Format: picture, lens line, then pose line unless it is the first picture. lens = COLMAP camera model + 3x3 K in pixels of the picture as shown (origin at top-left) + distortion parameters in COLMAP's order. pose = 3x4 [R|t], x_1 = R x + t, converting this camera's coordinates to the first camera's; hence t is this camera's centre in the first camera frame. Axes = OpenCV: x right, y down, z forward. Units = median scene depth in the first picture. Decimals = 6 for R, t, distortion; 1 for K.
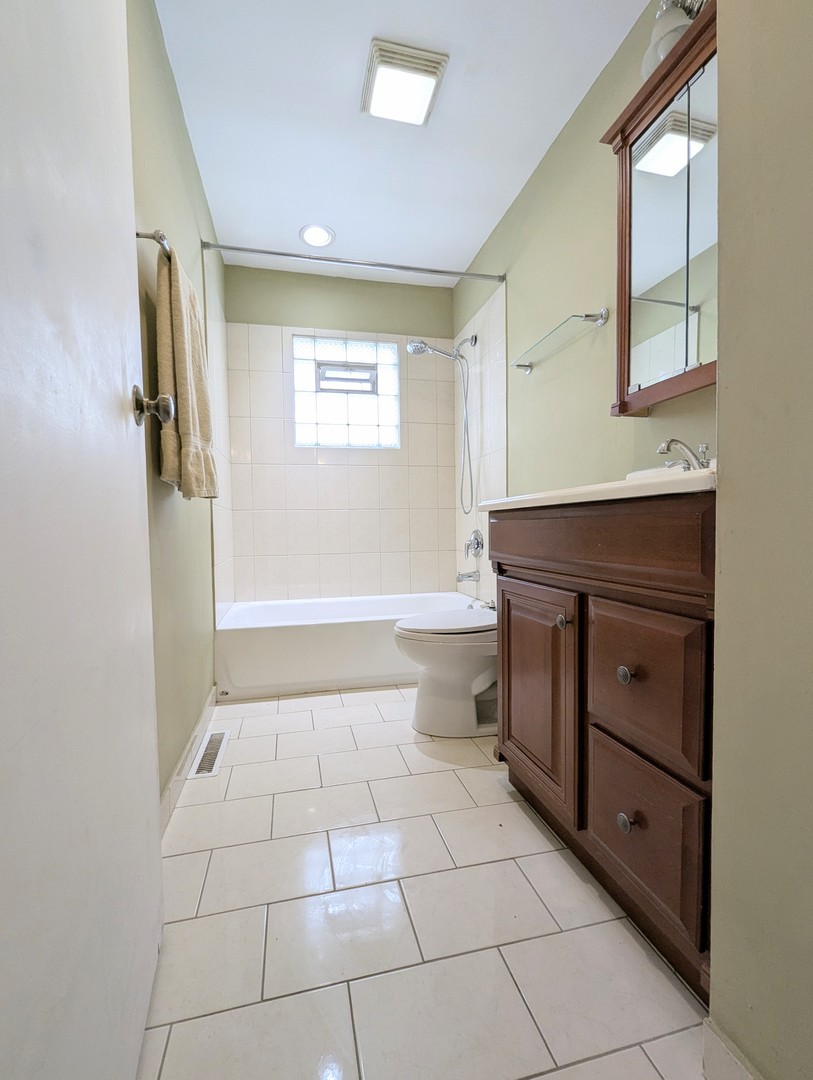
lens RADIAL K [[444.7, 0, 406.5], [0, 444.7, 540.0], [0, 0, 1]] dist [-0.013107, -0.000097]
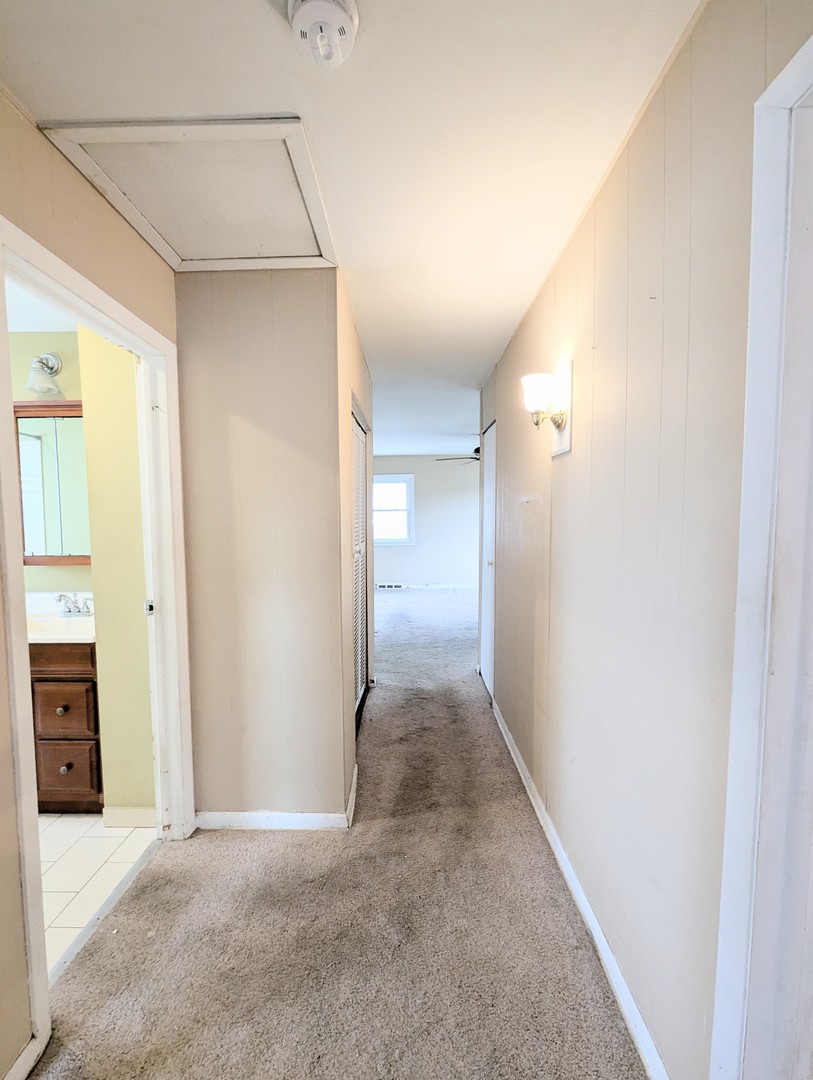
lens RADIAL K [[444.7, 0, 406.5], [0, 444.7, 540.0], [0, 0, 1]] dist [-0.013107, -0.000097]
pose [[0.236941, -0.046027, 0.970433, -1.599072], [0.025845, 0.998822, 0.041063, -0.808428], [-0.971180, 0.015352, 0.237852, -1.703913]]
